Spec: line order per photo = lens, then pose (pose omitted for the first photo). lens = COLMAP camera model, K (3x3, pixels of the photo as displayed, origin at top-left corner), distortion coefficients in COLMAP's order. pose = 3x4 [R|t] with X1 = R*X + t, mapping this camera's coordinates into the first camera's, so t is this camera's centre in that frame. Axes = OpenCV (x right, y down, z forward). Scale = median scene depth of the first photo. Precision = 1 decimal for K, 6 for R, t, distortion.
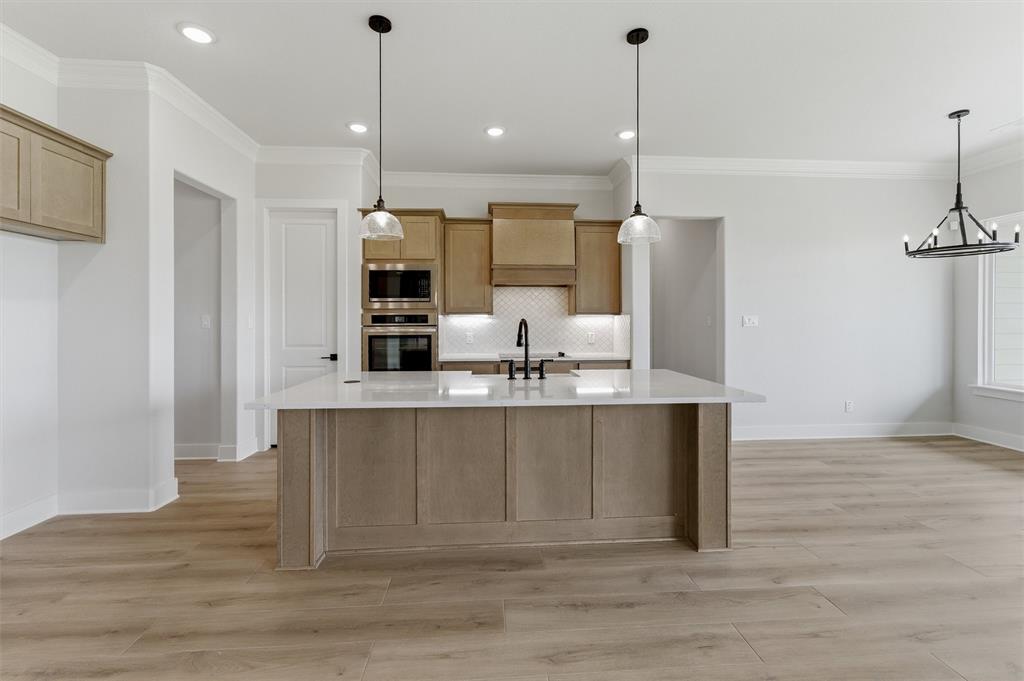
lens RADIAL K [[438.4, 0, 515.6], [0, 438.4, 321.5], [0, 0, 1]] dist [-0.001455, -0.000071]
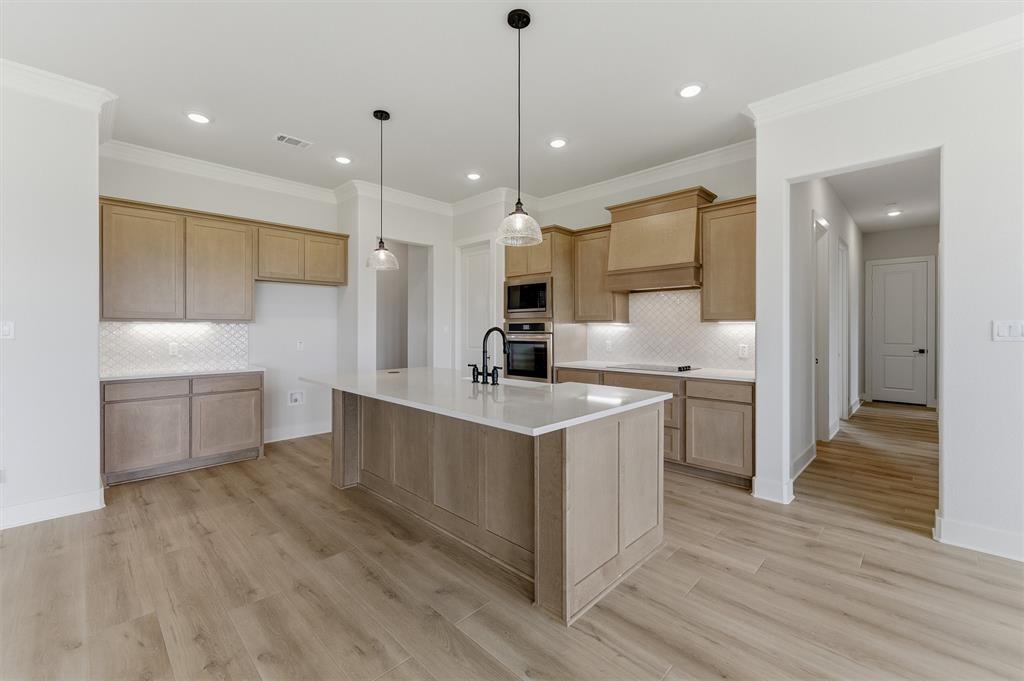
lens RADIAL K [[423.8, 0, 515.0], [0, 423.8, 328.5], [0, 0, 1]] dist [0.000229, 0.000159]
pose [[0.665626, 0.001190, -0.746284, 0.828855], [-0.001851, 0.999998, -0.000056, -0.002867], [0.746283, 0.001418, 0.665627, 0.359907]]
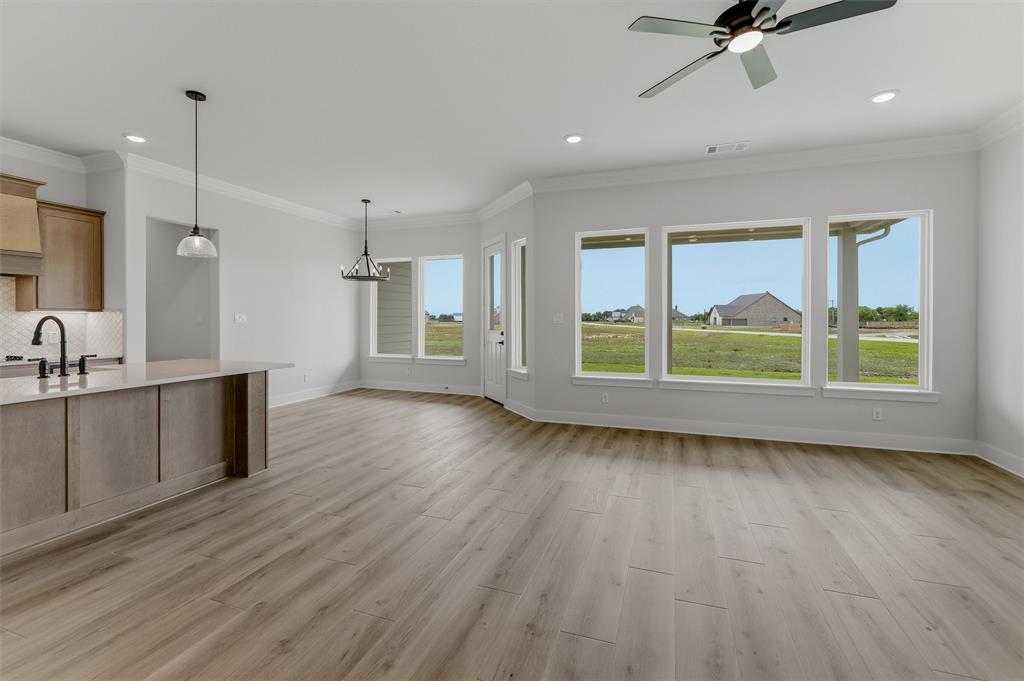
lens RADIAL K [[438.4, 0, 515.6], [0, 438.4, 321.5], [0, 0, 1]] dist [-0.001455, -0.000071]
pose [[0.397146, -0.005435, 0.917739, -0.466890], [-0.000772, 0.999980, 0.006257, 0.000100], [-0.917755, -0.003193, 0.397134, -0.324018]]
